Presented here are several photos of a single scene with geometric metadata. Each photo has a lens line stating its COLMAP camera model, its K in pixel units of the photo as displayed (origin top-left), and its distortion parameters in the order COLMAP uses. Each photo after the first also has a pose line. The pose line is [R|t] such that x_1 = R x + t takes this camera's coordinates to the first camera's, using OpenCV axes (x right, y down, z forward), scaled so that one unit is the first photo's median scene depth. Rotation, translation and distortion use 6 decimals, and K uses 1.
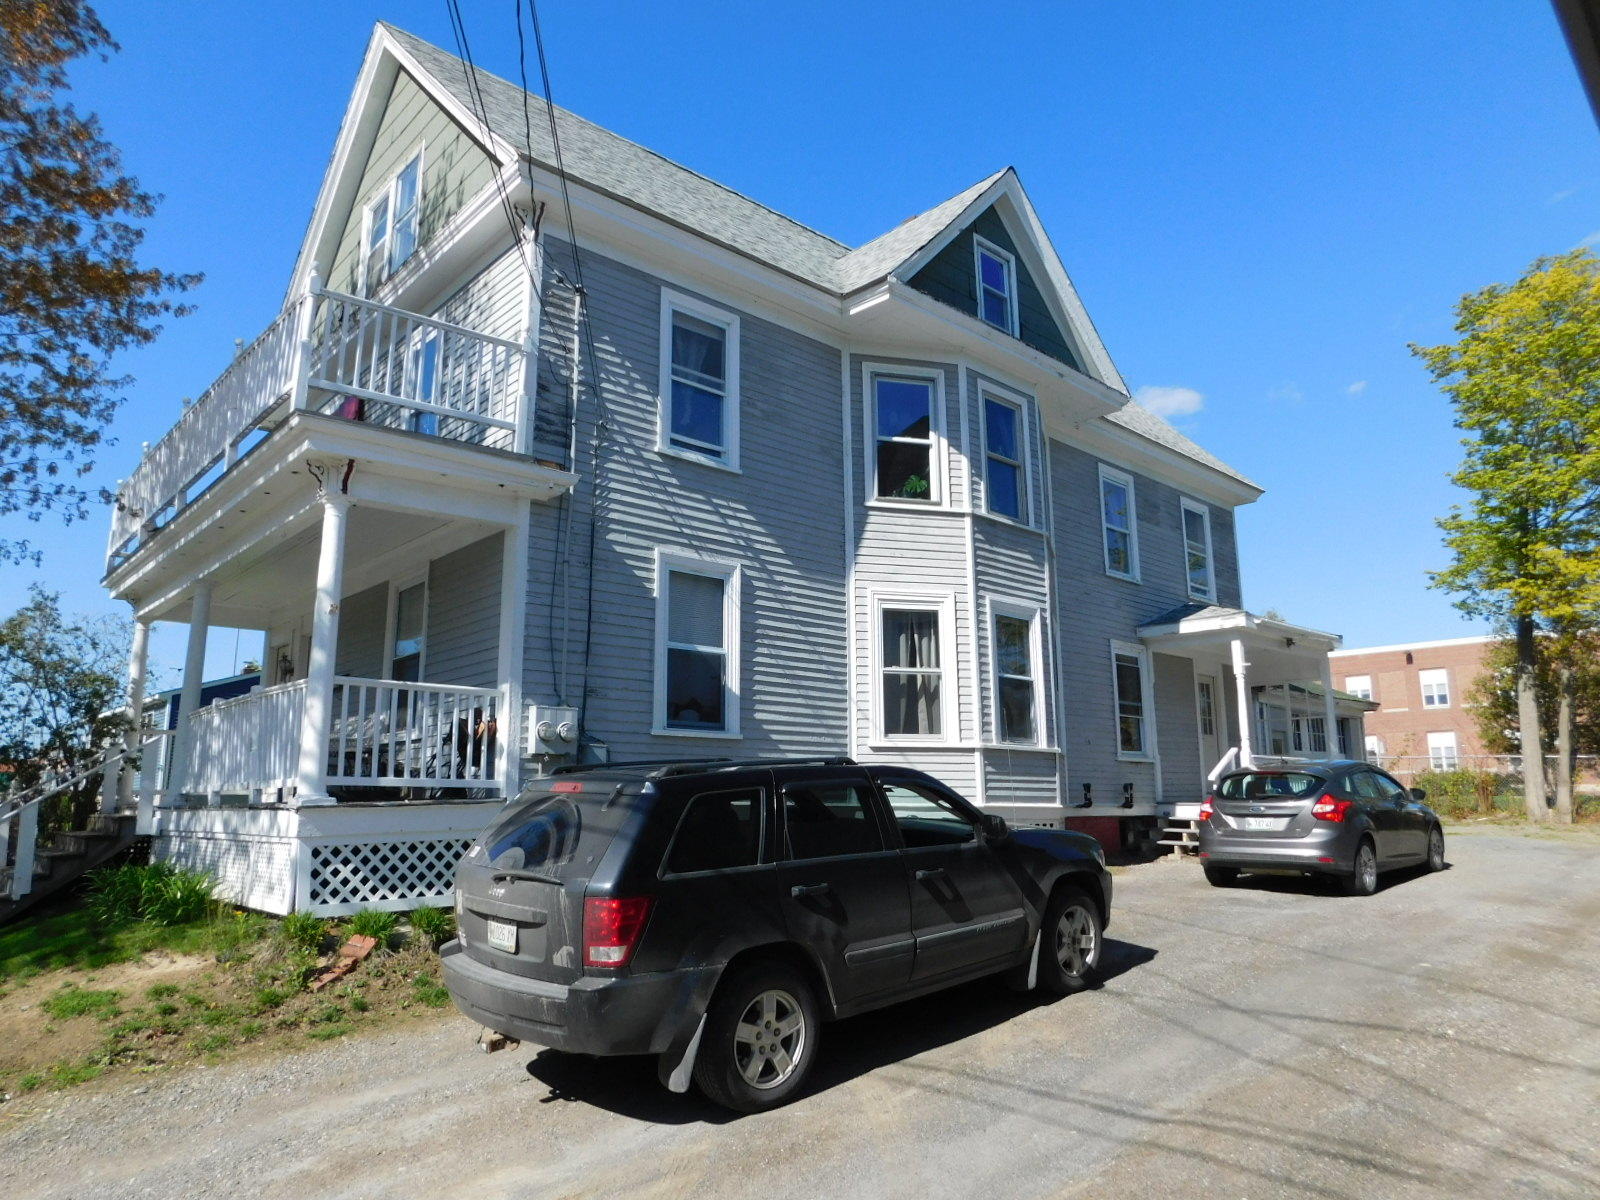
lens RADIAL K [[1043.0, 0, 792.0], [0, 1043.0, 603.3], [0, 0, 1]] dist [-0.056654, 0.049417]
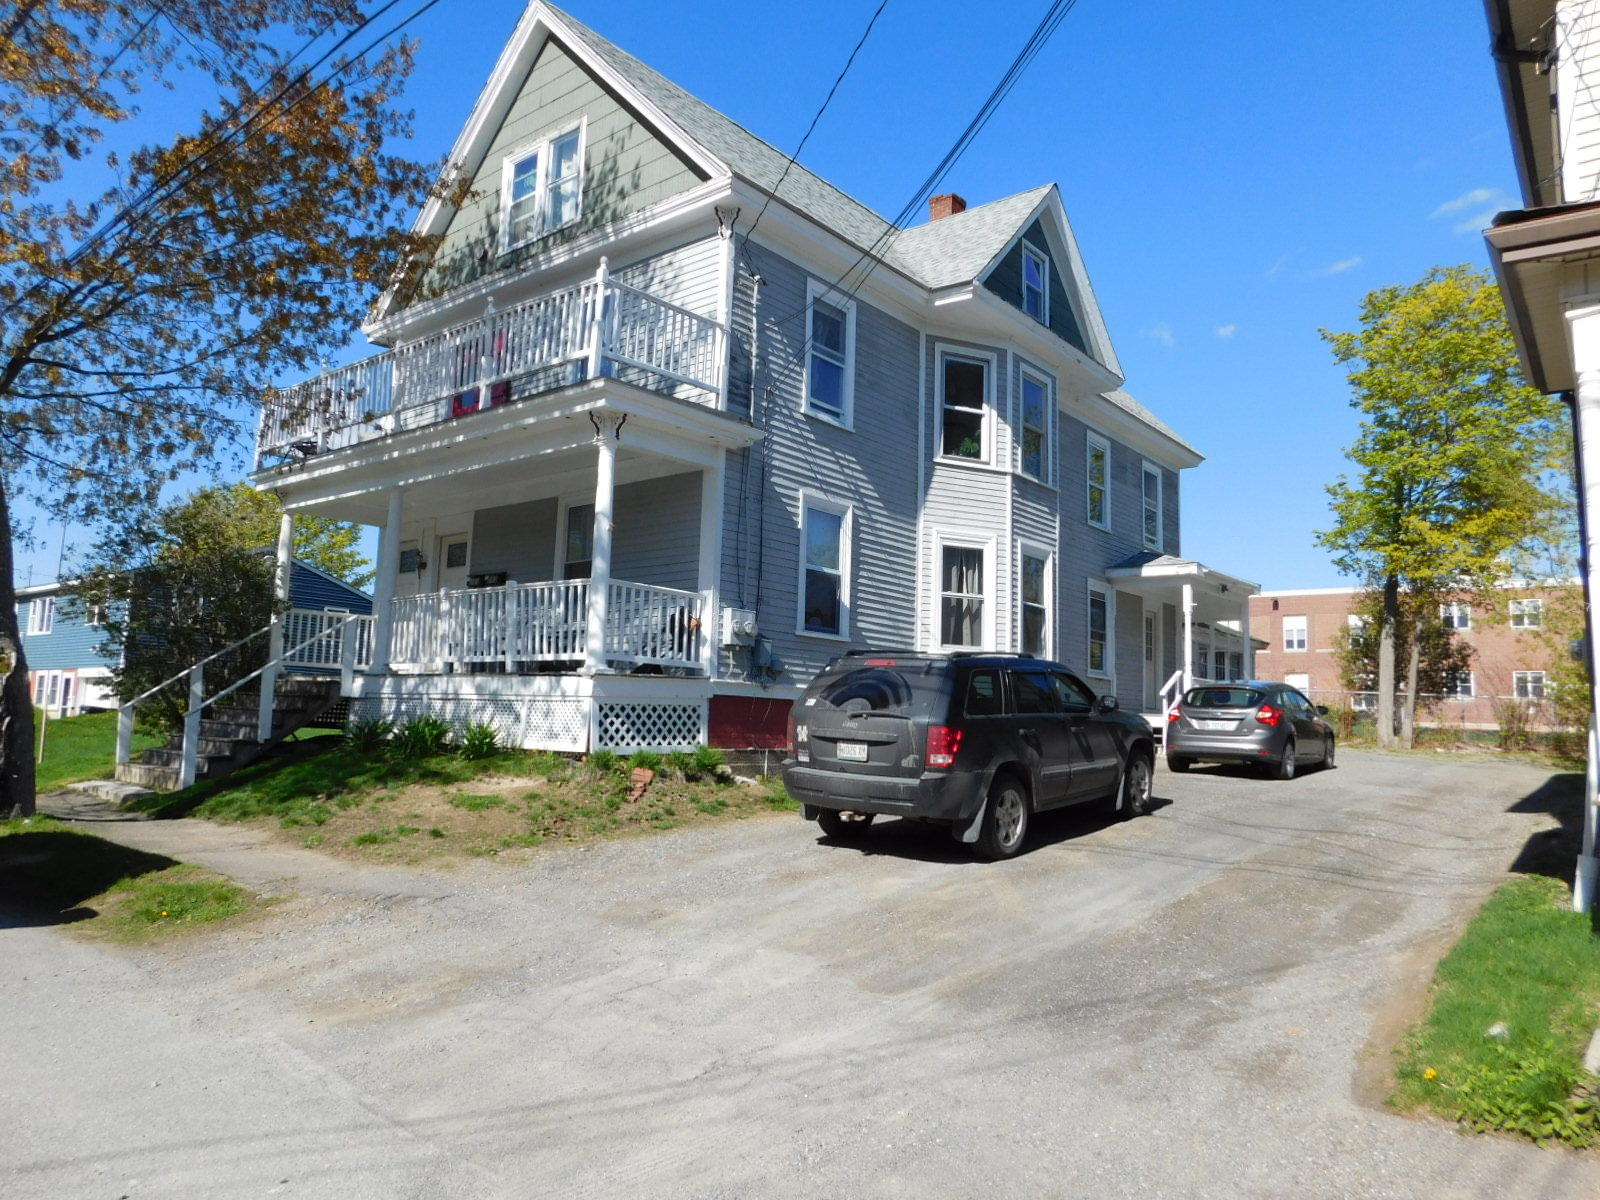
lens RADIAL K [[1086.2, 0, 795.2], [0, 1086.2, 595.0], [0, 0, 1]] dist [-0.044549, 0.043938]
pose [[0.989531, 0.055912, 0.133047, -0.267278], [-0.065698, 0.995358, 0.070334, -0.015447], [-0.128497, -0.078339, 0.988611, -0.283463]]
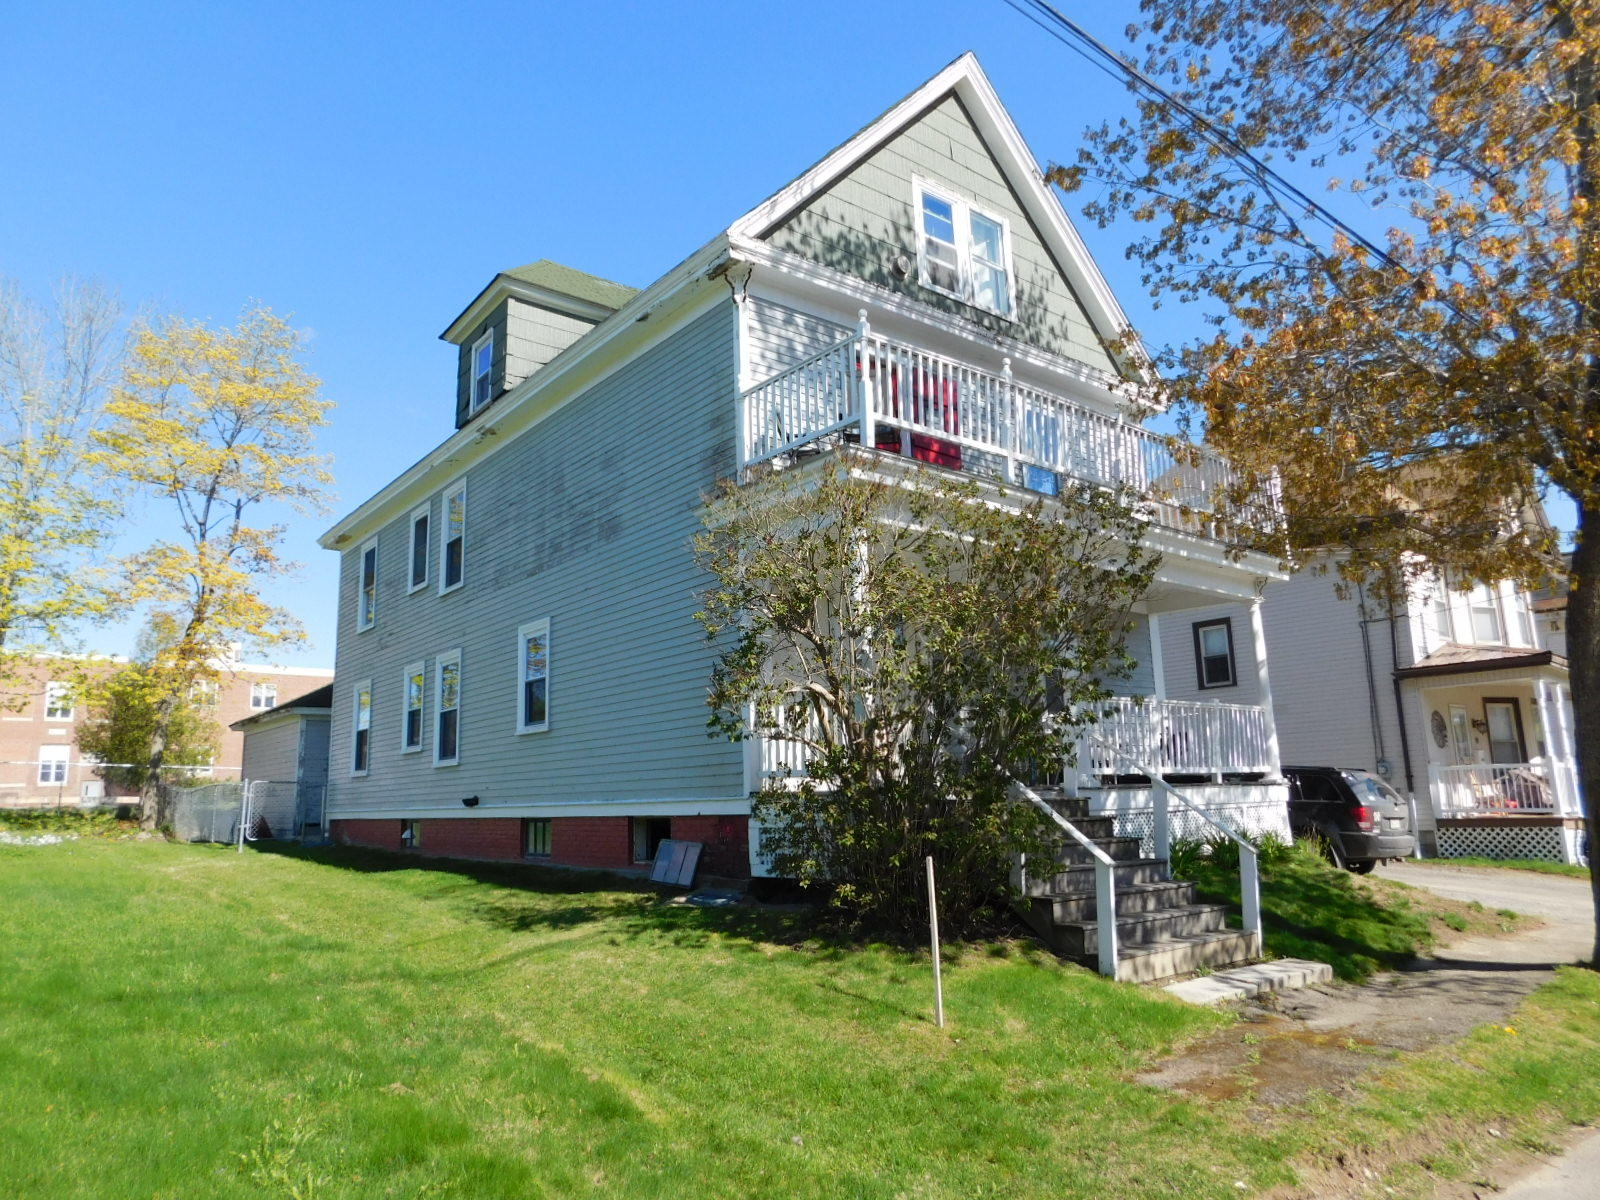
lens RADIAL K [[1043.0, 0, 792.0], [0, 1043.0, 603.3], [0, 0, 1]] dist [-0.056654, 0.049417]
pose [[0.060597, 0.194222, 0.979084, -1.501710], [-0.162037, 0.969790, -0.182350, 0.231781], [-0.984922, -0.147598, 0.090238, 1.118364]]
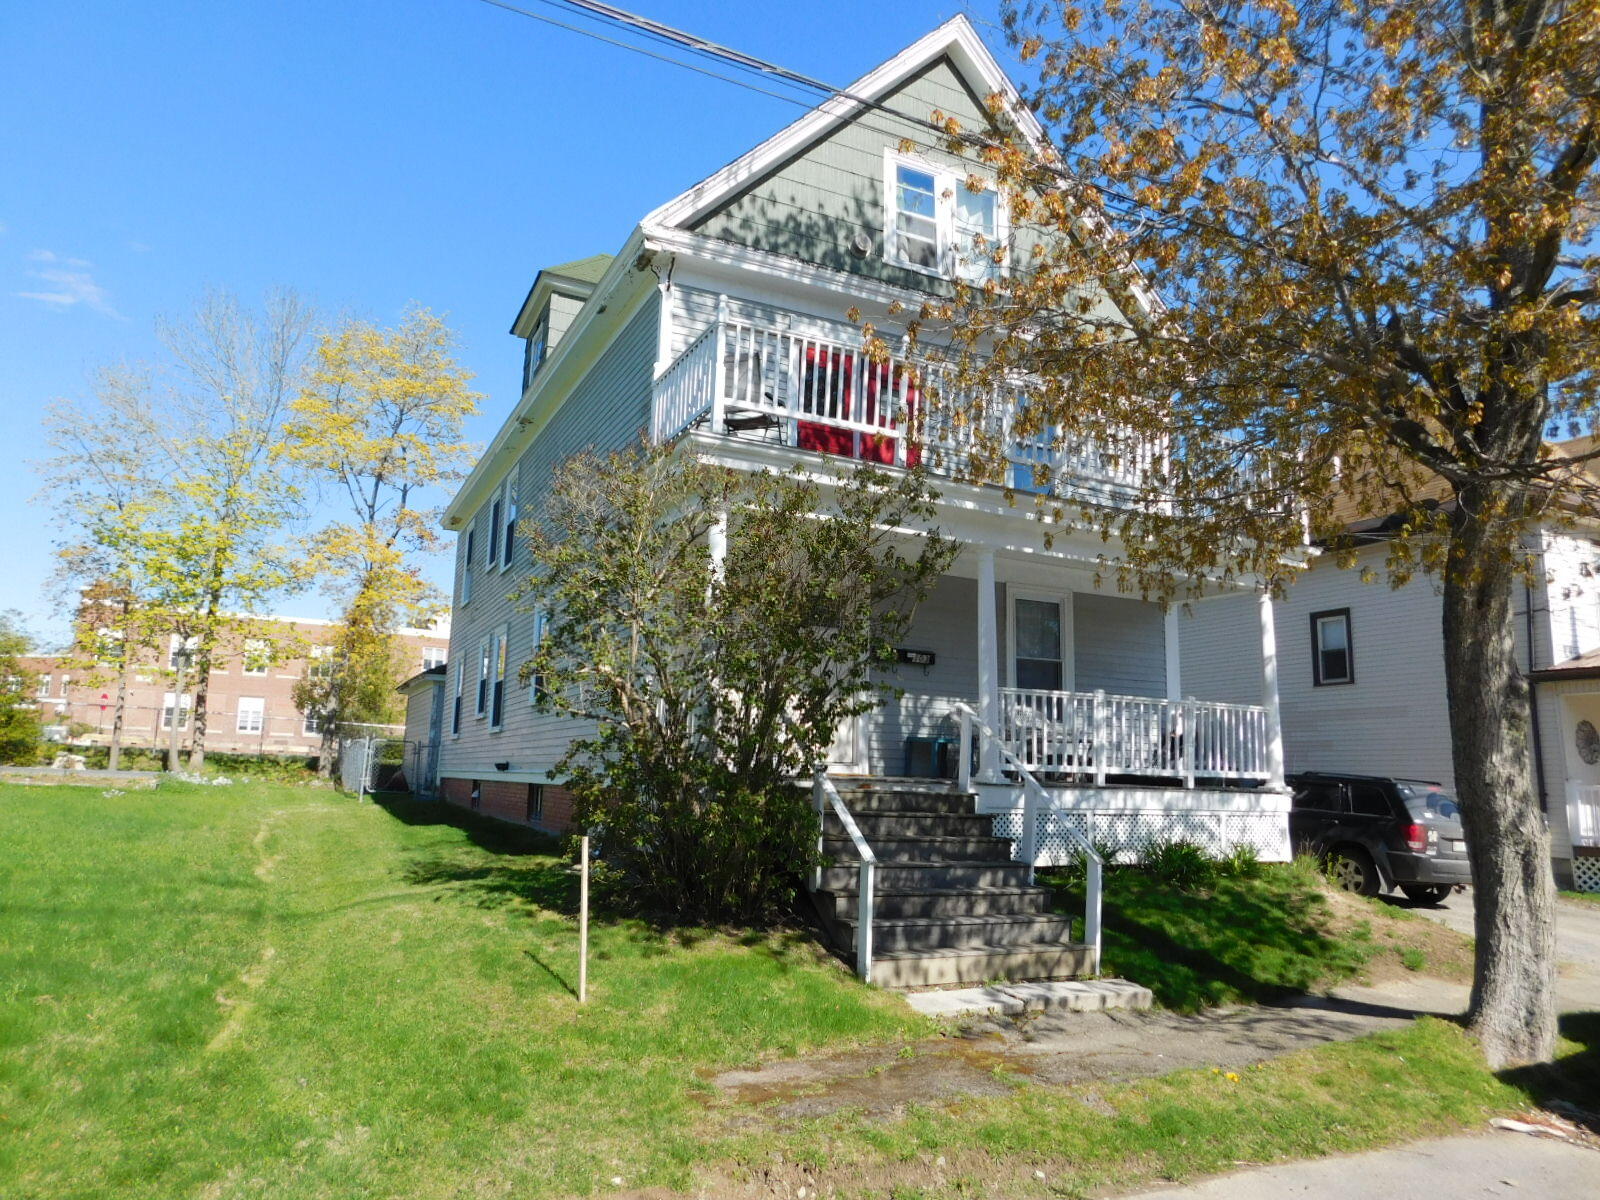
lens RADIAL K [[1043.0, 0, 792.0], [0, 1043.0, 603.3], [0, 0, 1]] dist [-0.056654, 0.049417]
pose [[0.276079, 0.177898, 0.944528, -1.459858], [-0.211255, 0.969921, -0.120932, 0.174590], [-0.937631, -0.166150, 0.305356, 0.836052]]
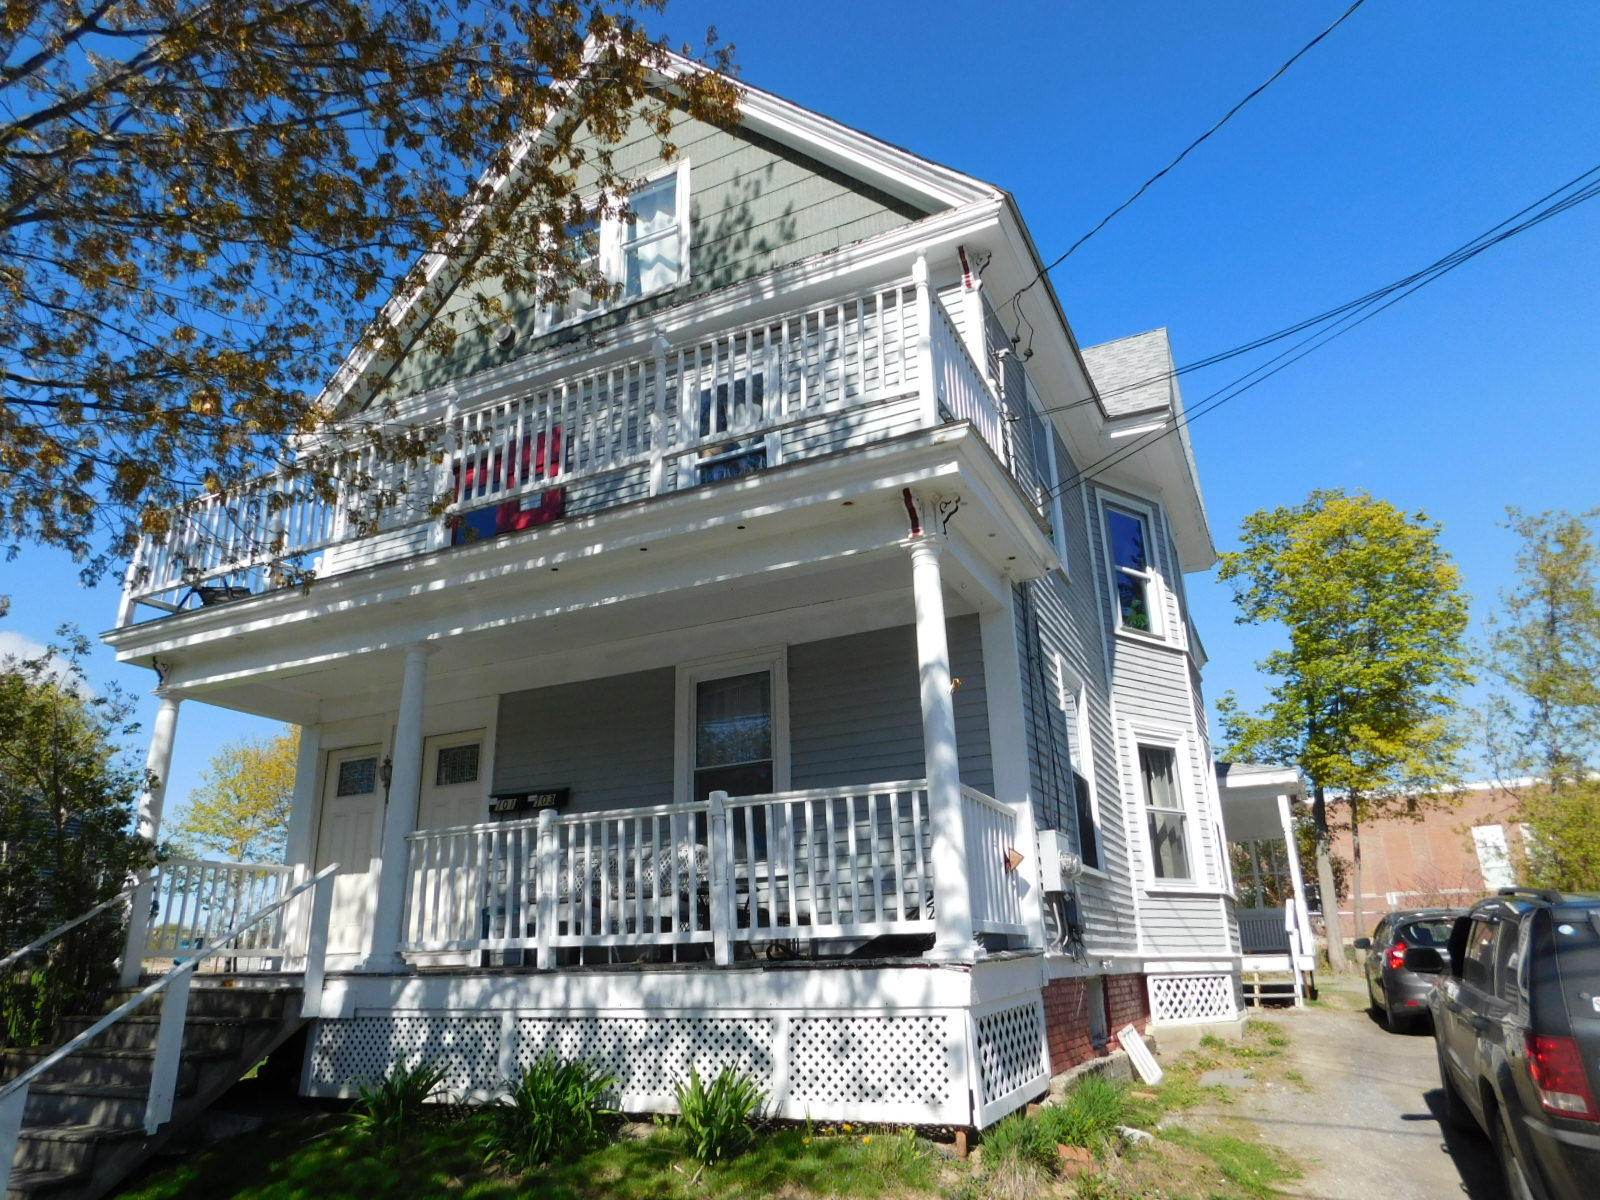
lens RADIAL K [[1043.0, 0, 792.0], [0, 1043.0, 603.3], [0, 0, 1]] dist [-0.056654, 0.049417]
pose [[0.930954, 0.105916, 0.349436, -0.562729], [-0.052253, 0.985799, -0.159591, 0.048389], [-0.361377, 0.130313, 0.923269, 0.233166]]
